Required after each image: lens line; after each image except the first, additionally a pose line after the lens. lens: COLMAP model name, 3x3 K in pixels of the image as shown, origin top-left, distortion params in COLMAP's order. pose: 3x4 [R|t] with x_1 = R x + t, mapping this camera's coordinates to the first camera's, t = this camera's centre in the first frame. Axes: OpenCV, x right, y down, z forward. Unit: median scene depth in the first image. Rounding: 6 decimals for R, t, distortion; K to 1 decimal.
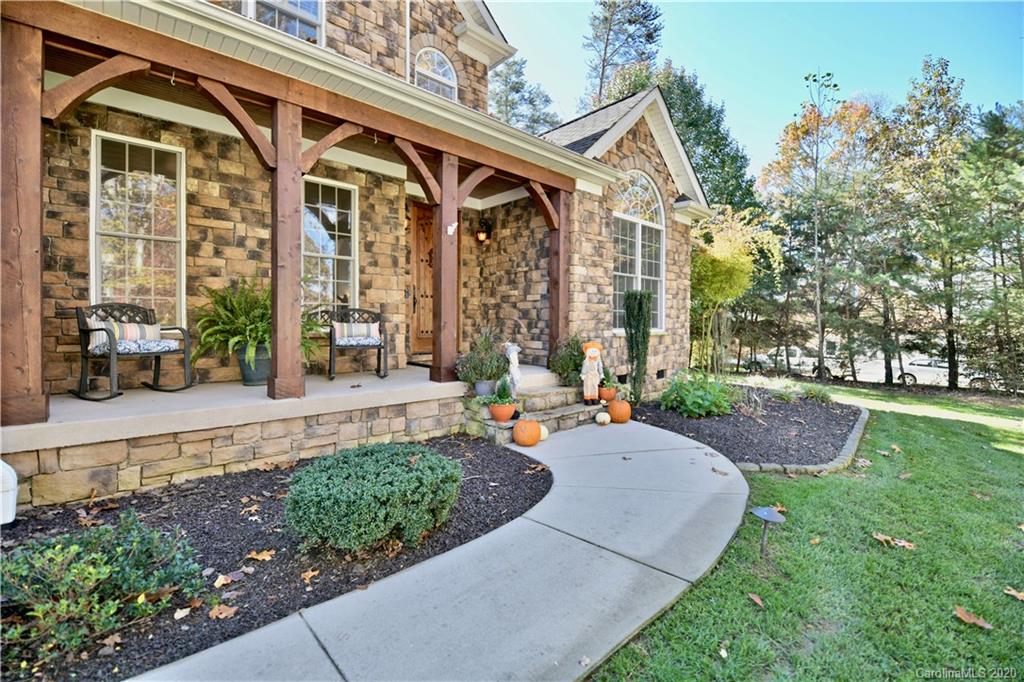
lens RADIAL K [[449.1, 0, 511.3], [0, 449.1, 340.1], [0, 0, 1]] dist [-0.003851, -0.000532]
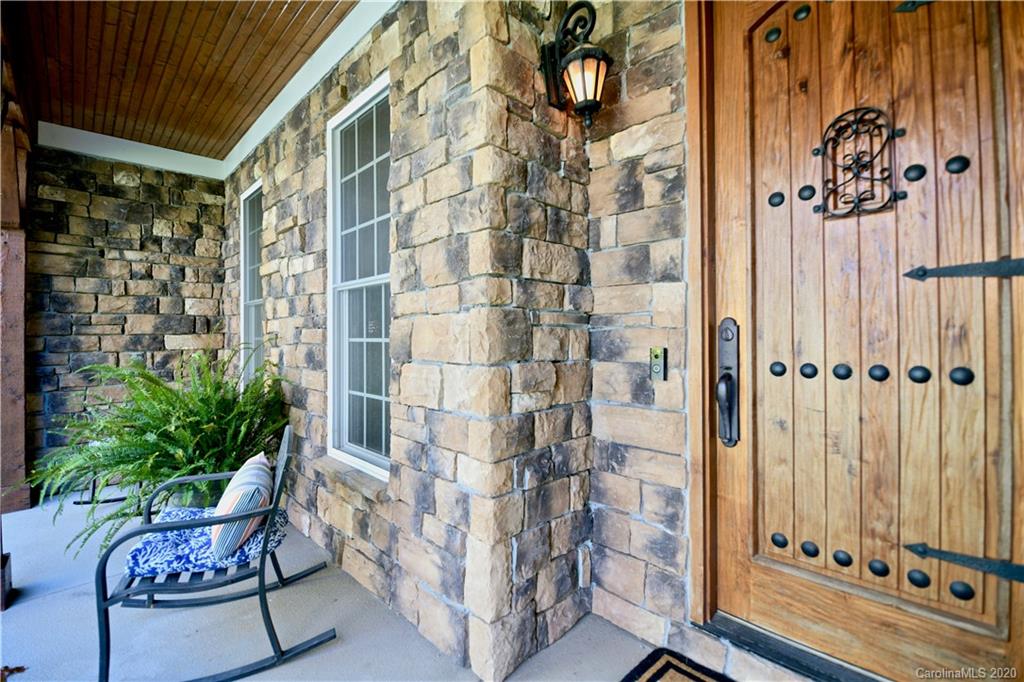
lens RADIAL K [[449.1, 0, 512.0], [0, 449.1, 337.5], [0, 0, 1]] dist [-0.003851, -0.000532]
pose [[0.037945, -0.008816, -0.999241, 0.004233], [-0.030982, 0.999470, -0.009994, -0.089926], [0.998799, 0.031338, 0.037652, 0.731132]]
